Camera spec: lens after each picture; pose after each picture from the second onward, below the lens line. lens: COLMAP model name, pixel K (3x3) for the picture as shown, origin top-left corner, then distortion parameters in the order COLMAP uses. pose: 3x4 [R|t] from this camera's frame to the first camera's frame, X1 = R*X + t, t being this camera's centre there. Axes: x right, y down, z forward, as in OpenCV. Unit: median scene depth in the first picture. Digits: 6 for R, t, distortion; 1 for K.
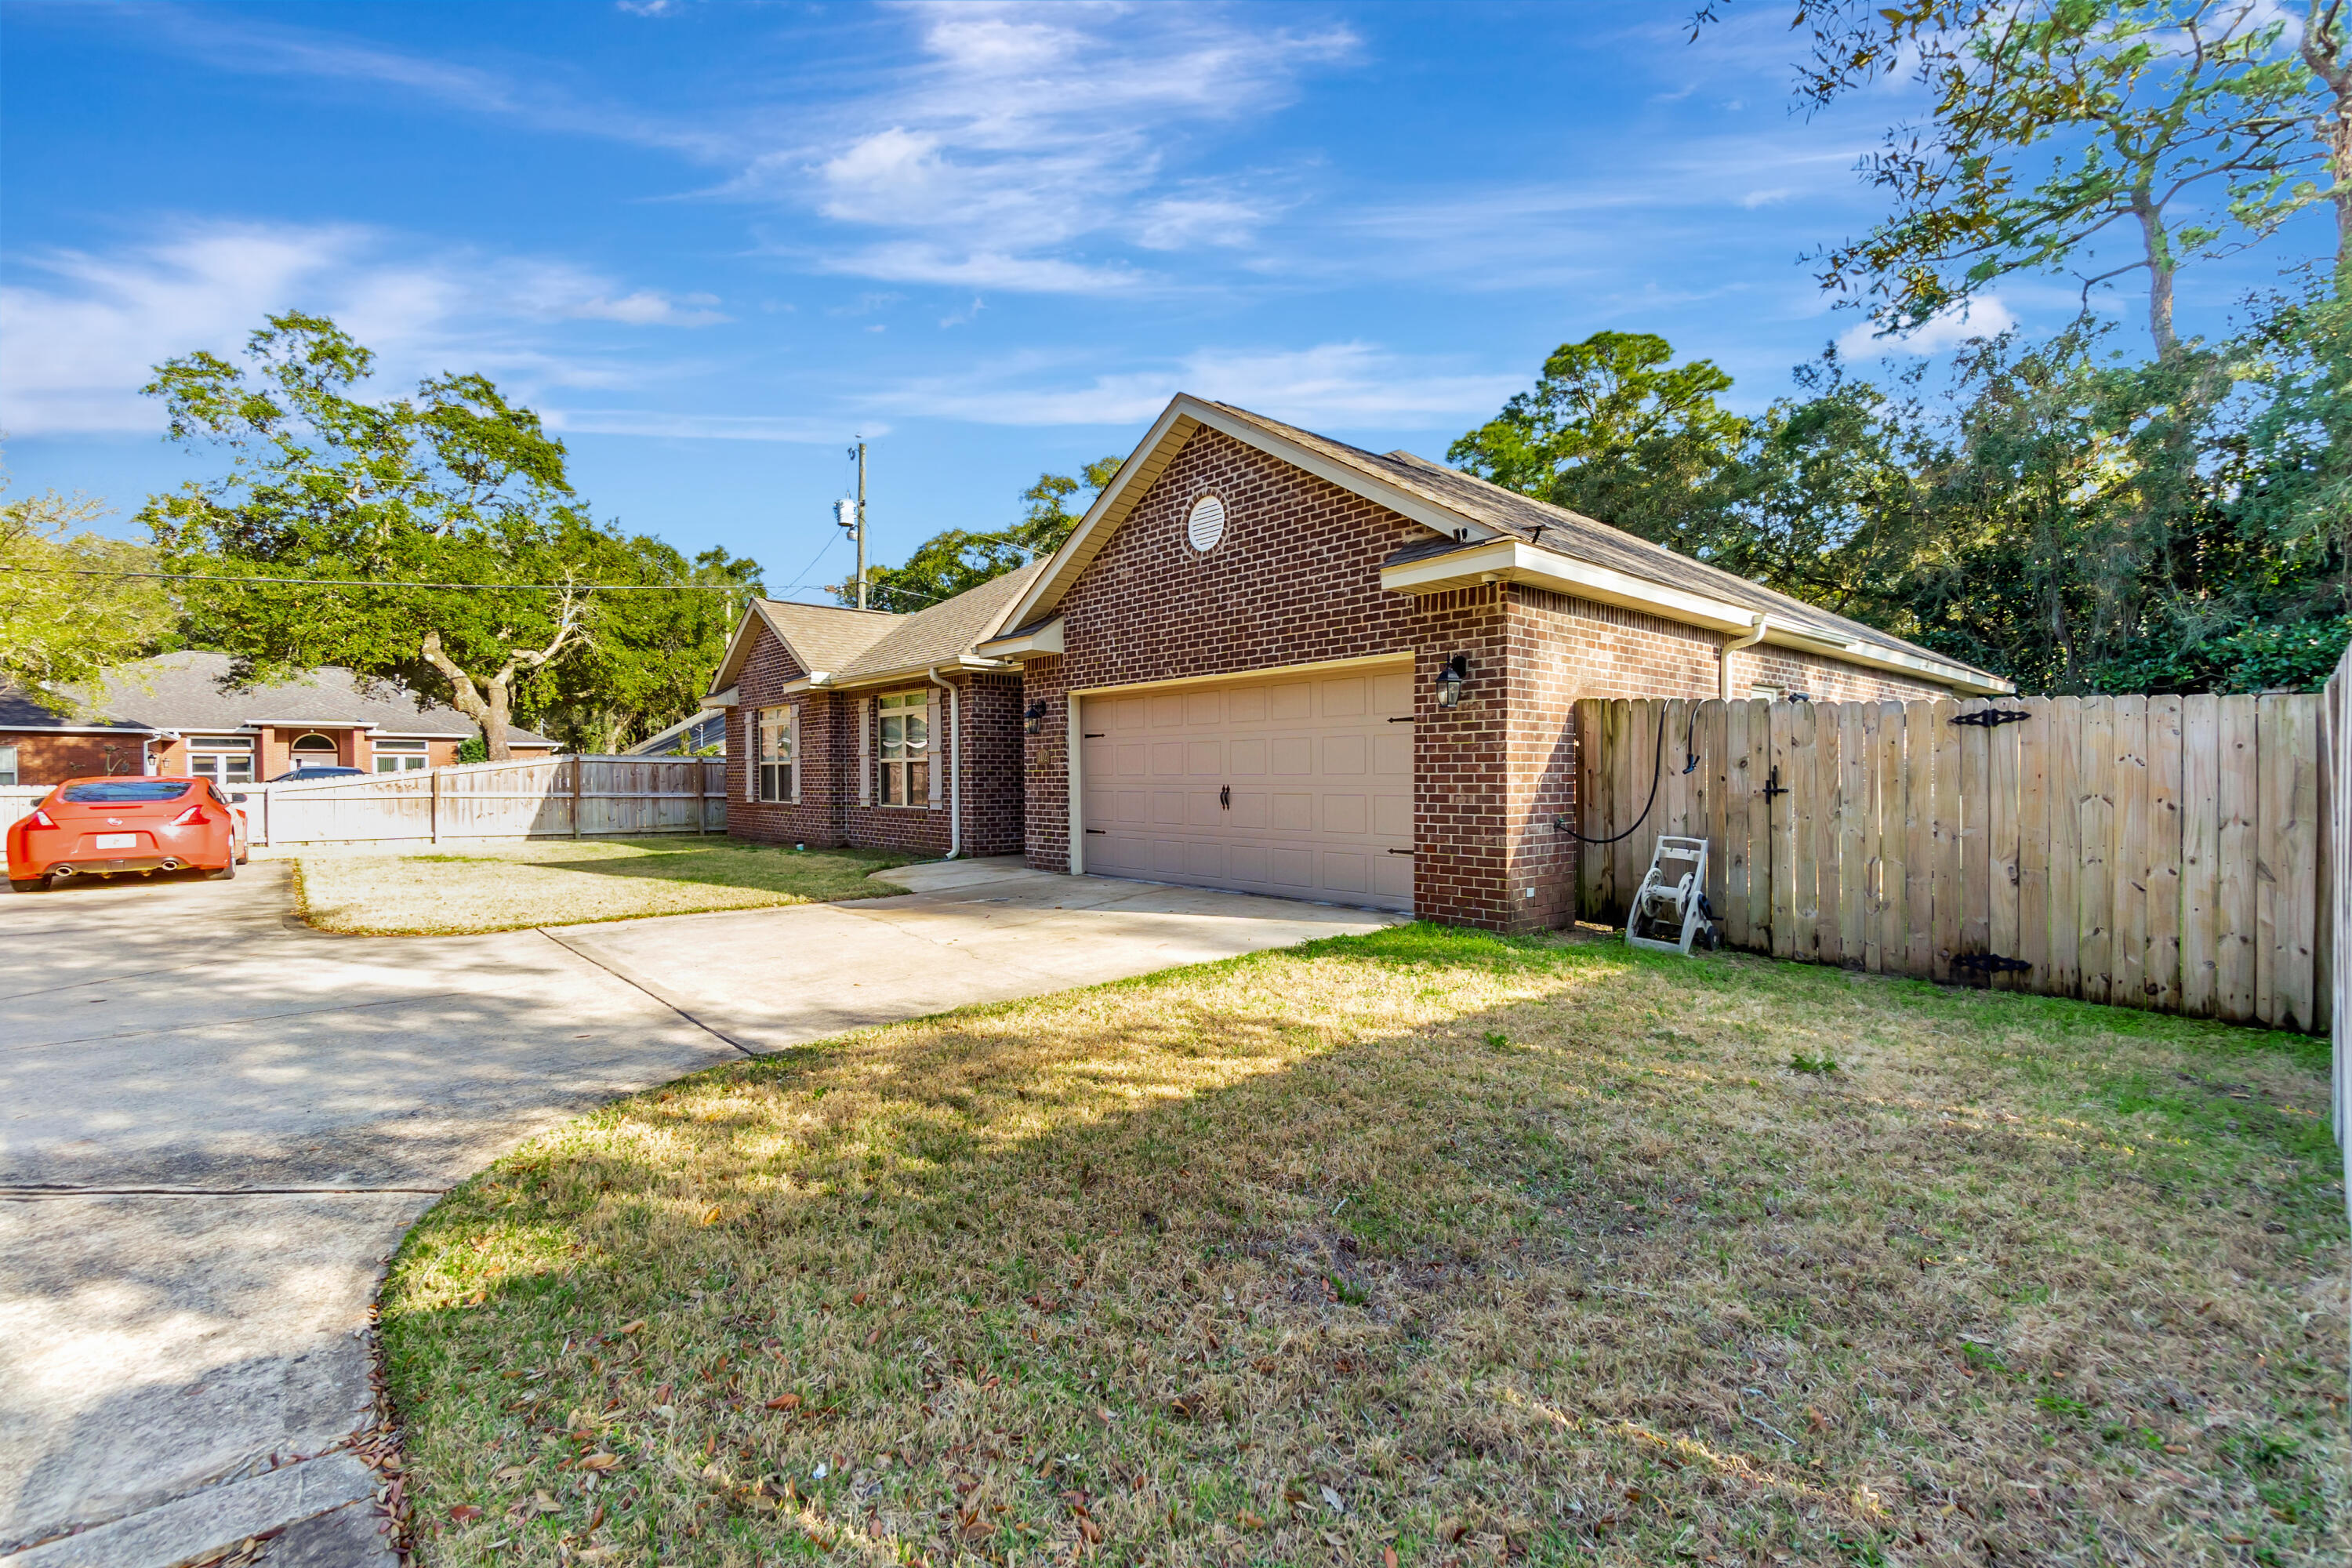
lens RADIAL K [[1026.7, 0, 1169.4], [0, 1026.7, 791.8], [0, 0, 1]] dist [-0.003084, 0.000807]
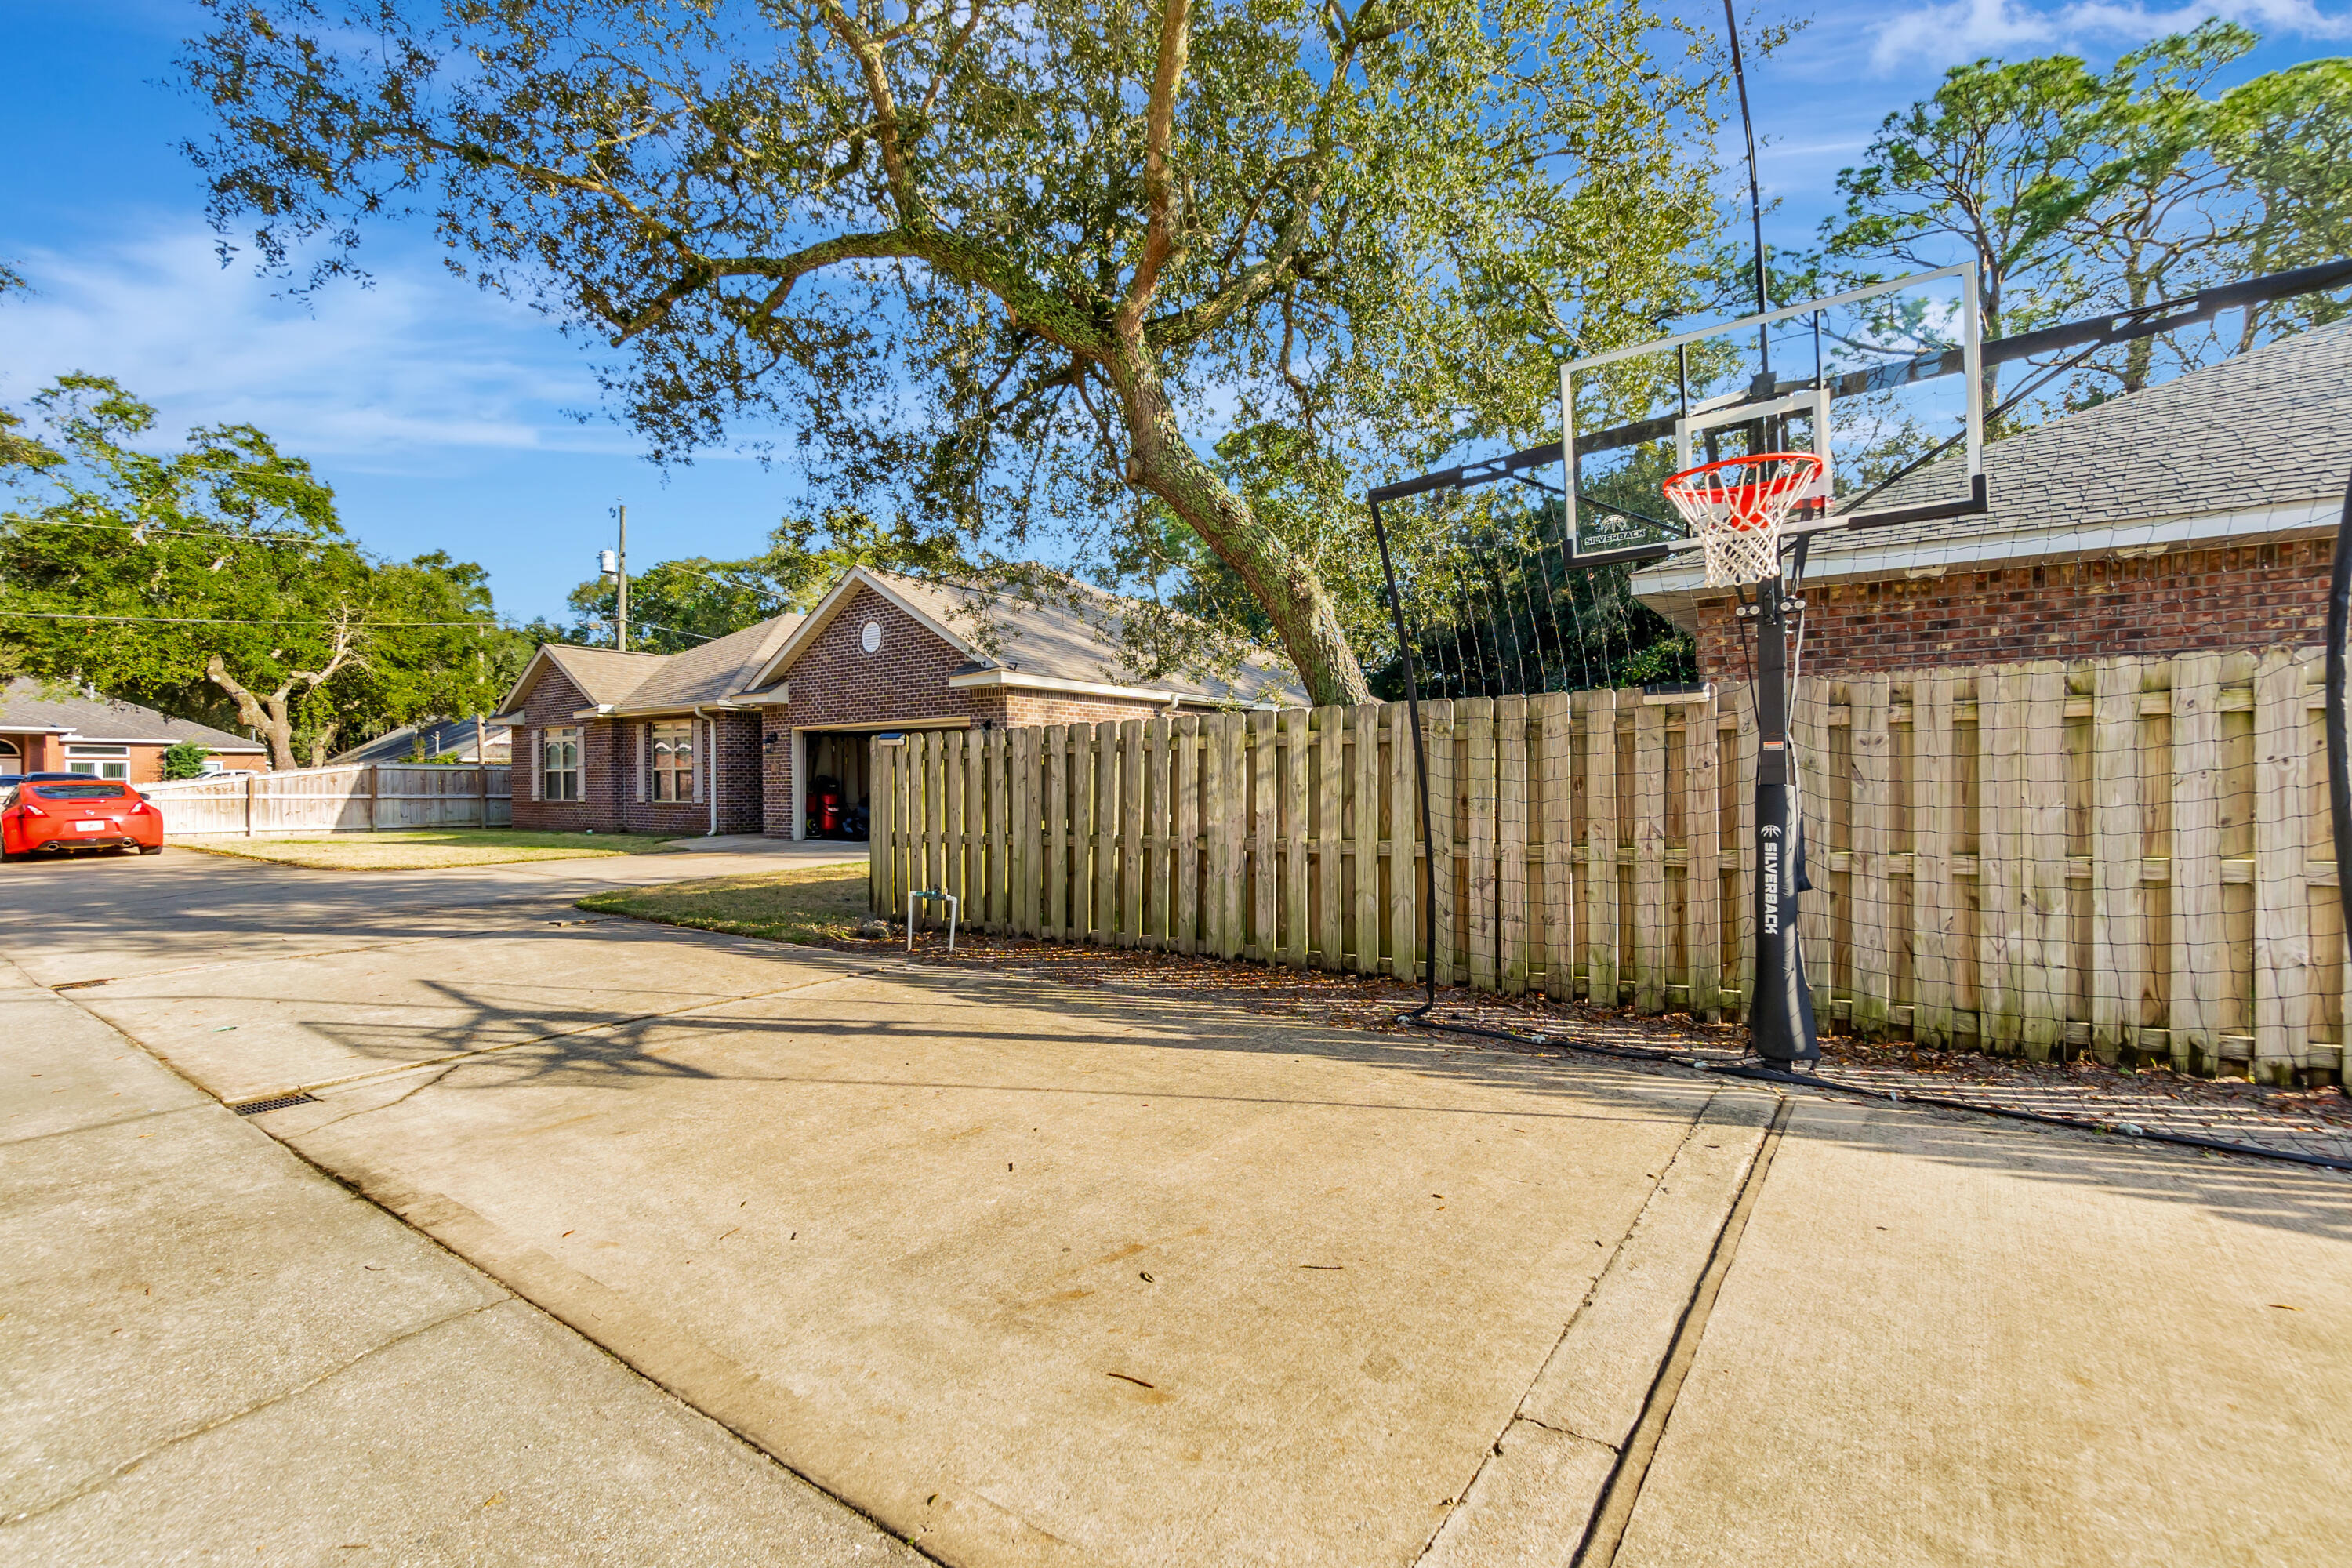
lens RADIAL K [[1026.7, 0, 1164.6], [0, 1026.7, 789.2], [0, 0, 1]] dist [-0.003084, 0.000807]
pose [[0.974237, -0.003517, 0.225498, 0.054298], [0.005168, 0.999964, -0.006729, 0.006767], [-0.225466, 0.007721, 0.974220, -0.350887]]
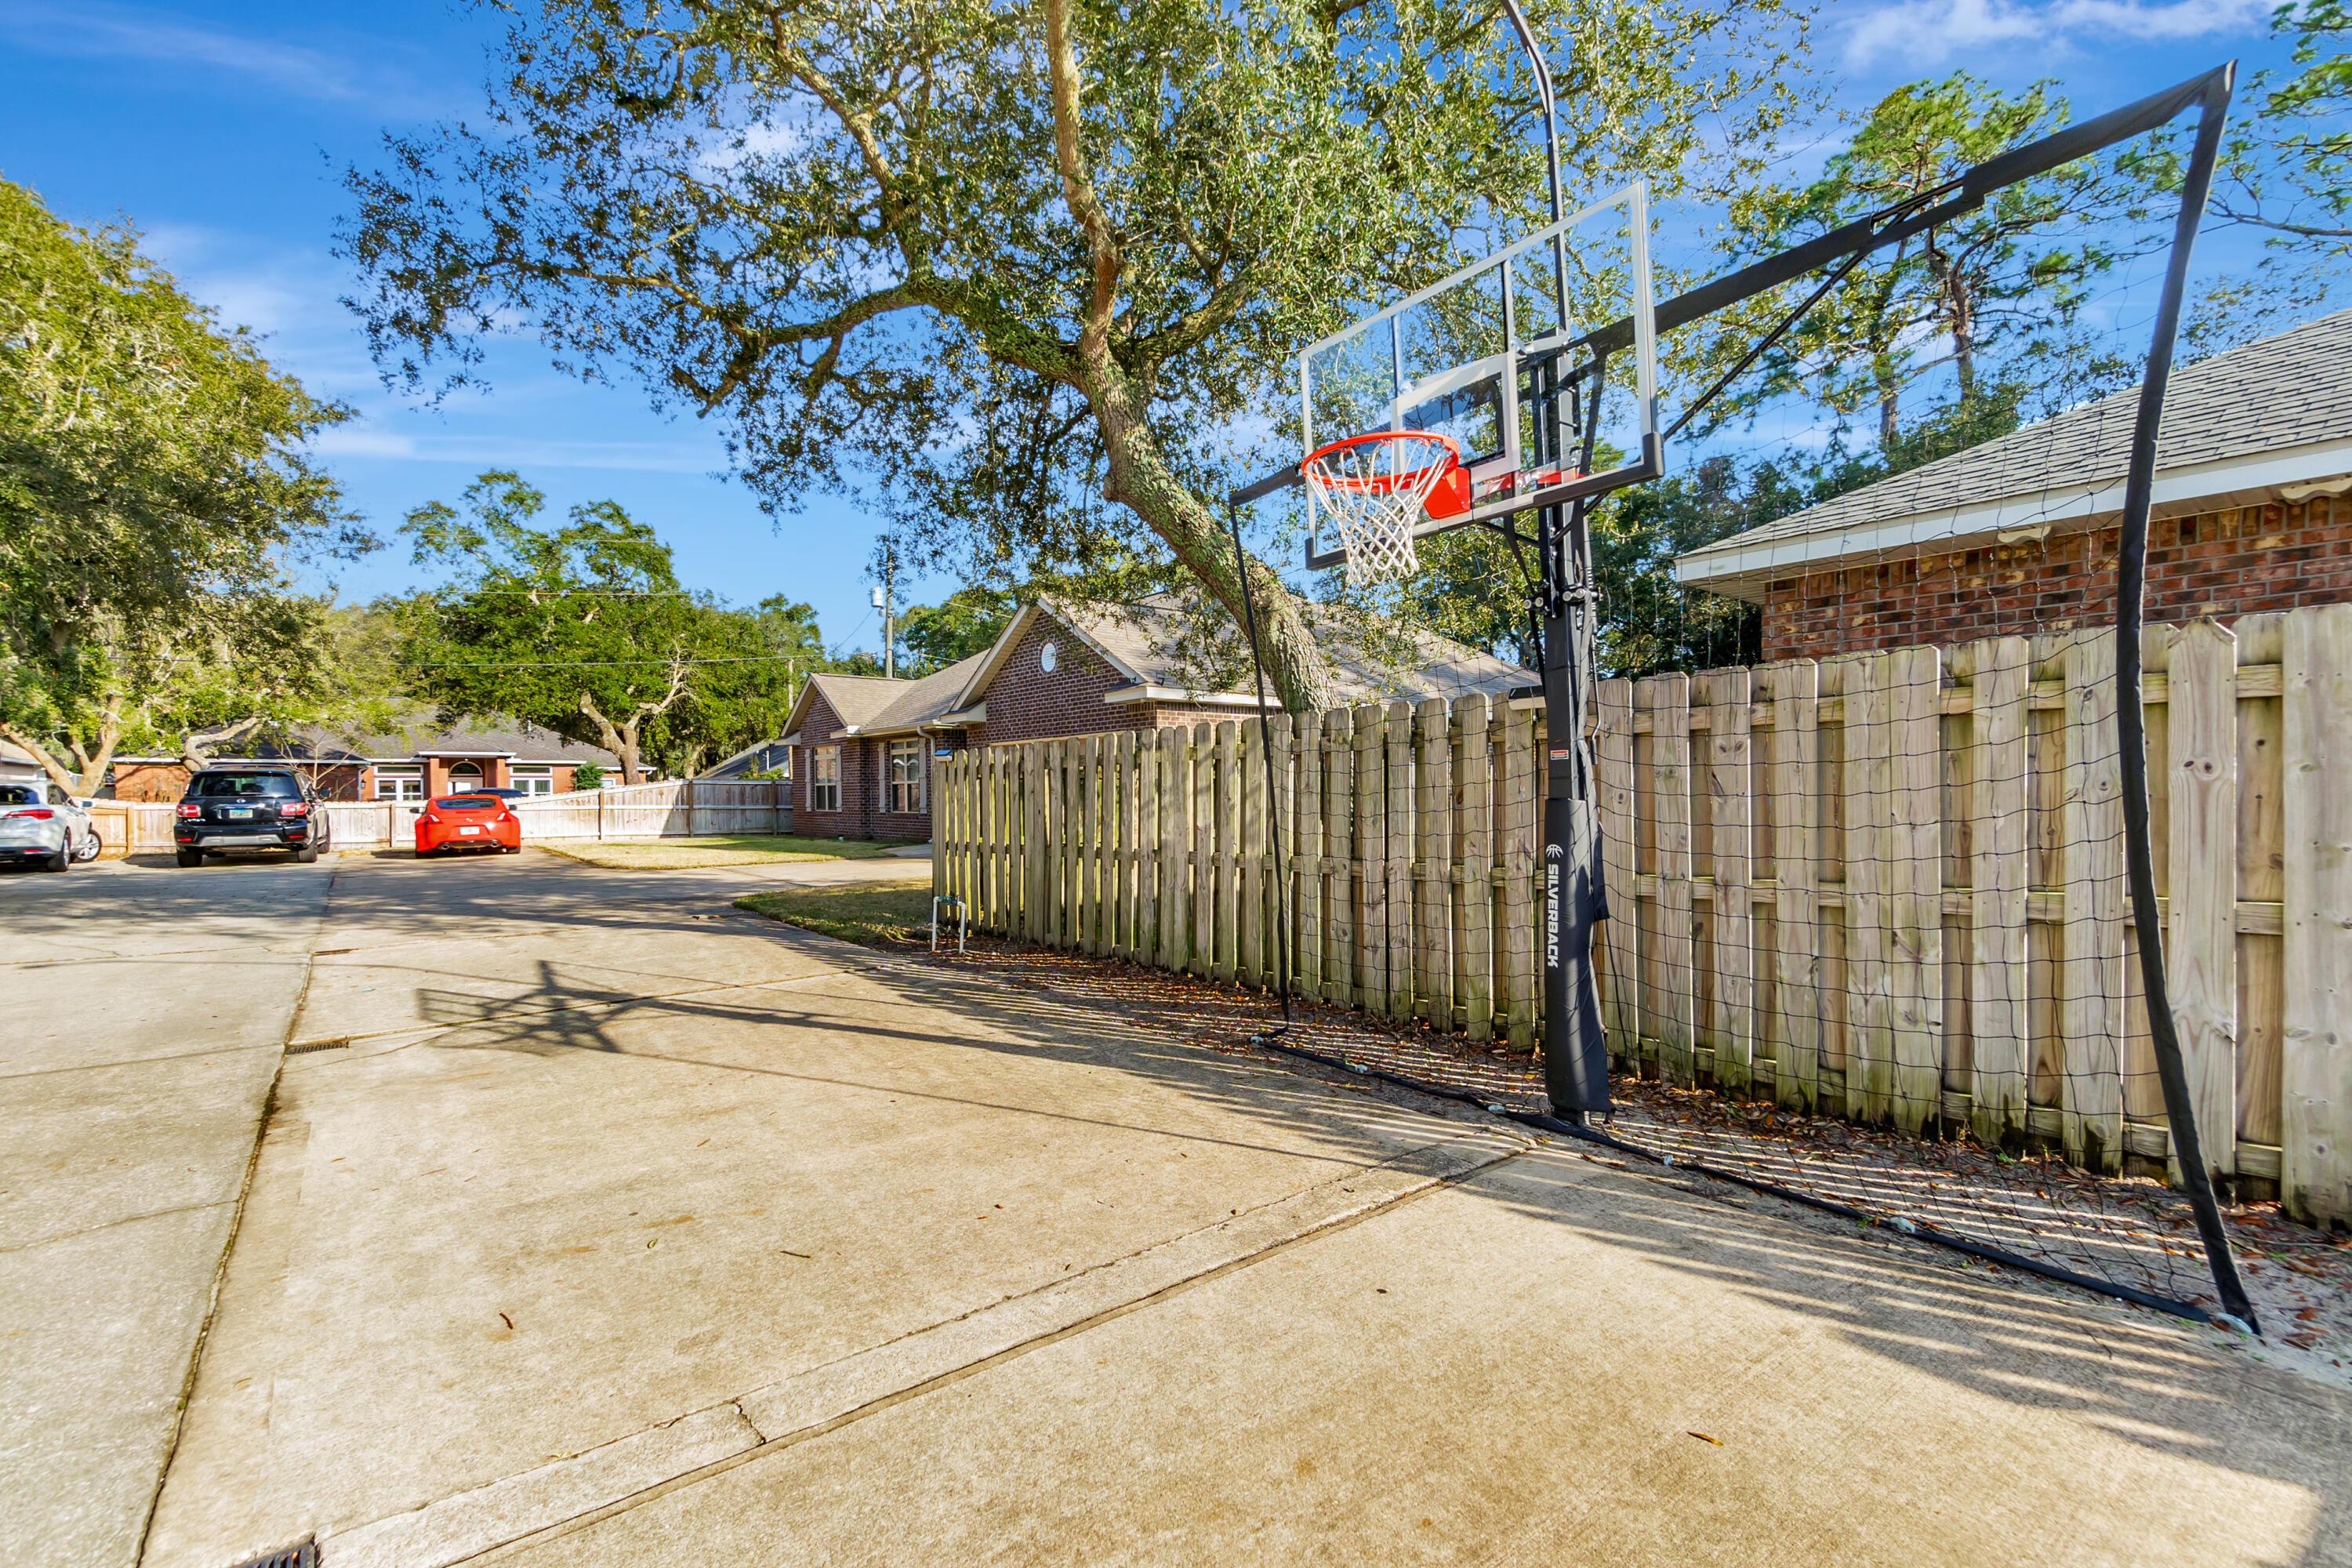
lens RADIAL K [[1026.7, 0, 1164.7], [0, 1026.7, 815.8], [0, 0, 1]] dist [-0.003084, 0.000807]
pose [[0.998669, -0.003421, -0.051455, 0.143787], [0.003798, 0.999967, 0.007229, 0.006520], [0.051429, -0.007415, 0.998649, -0.361687]]
